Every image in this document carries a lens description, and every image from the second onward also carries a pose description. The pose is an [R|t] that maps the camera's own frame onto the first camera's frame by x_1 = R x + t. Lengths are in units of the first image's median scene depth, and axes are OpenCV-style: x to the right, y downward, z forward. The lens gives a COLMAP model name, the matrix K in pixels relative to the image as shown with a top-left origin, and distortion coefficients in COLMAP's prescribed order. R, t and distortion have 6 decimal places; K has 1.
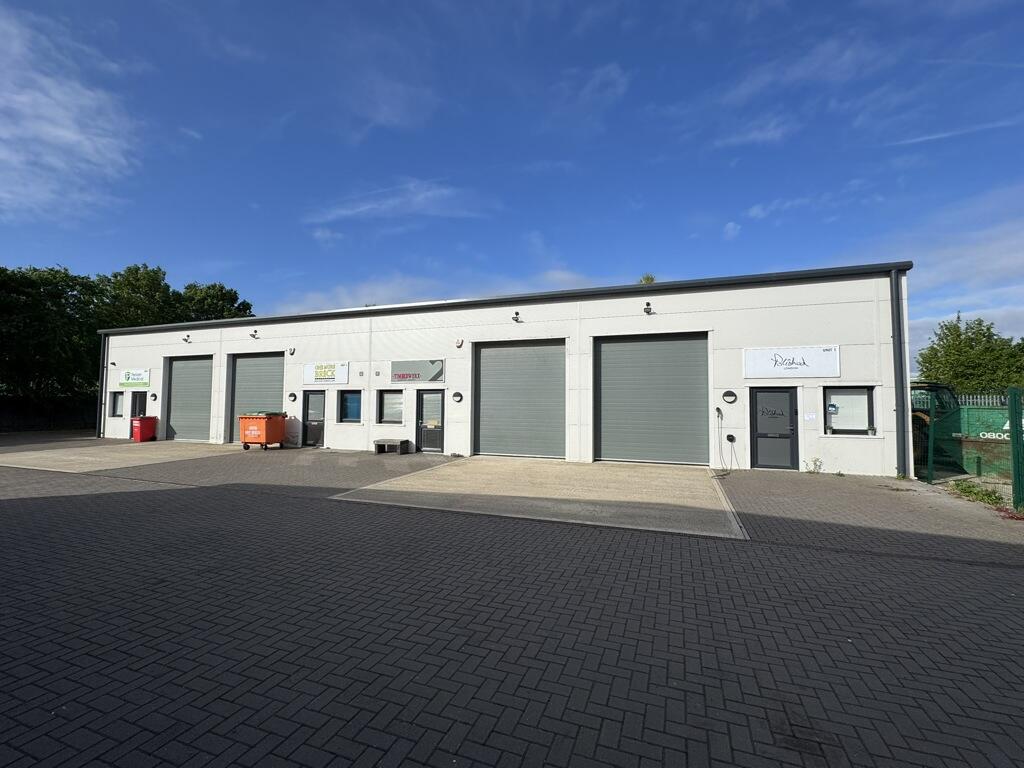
lens RADIAL K [[460.2, 0, 502.5], [0, 460.2, 385.8], [0, 0, 1]] dist [-0.003301, -0.000439]
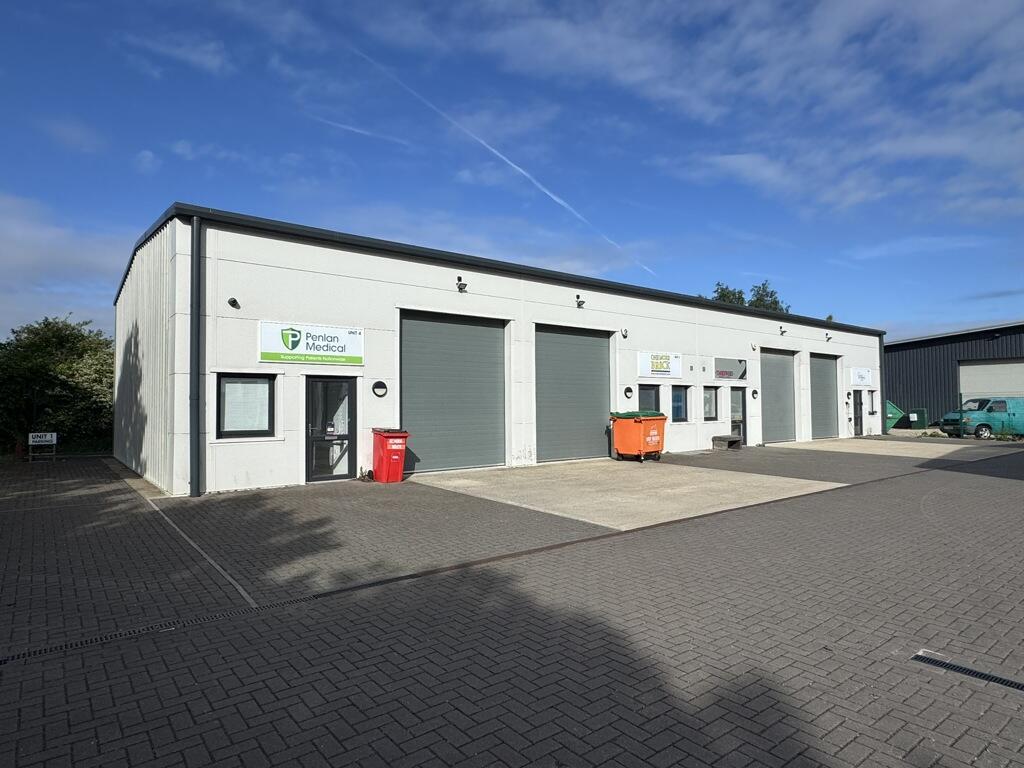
lens RADIAL K [[593.4, 0, 505.7], [0, 593.4, 384.2], [0, 0, 1]] dist [-0.003442, 0.000185]
pose [[0.518046, 0.019468, 0.855131, -1.588477], [-0.030677, 0.999521, -0.004171, 0.023633], [-0.854802, -0.024073, 0.518395, 0.733477]]
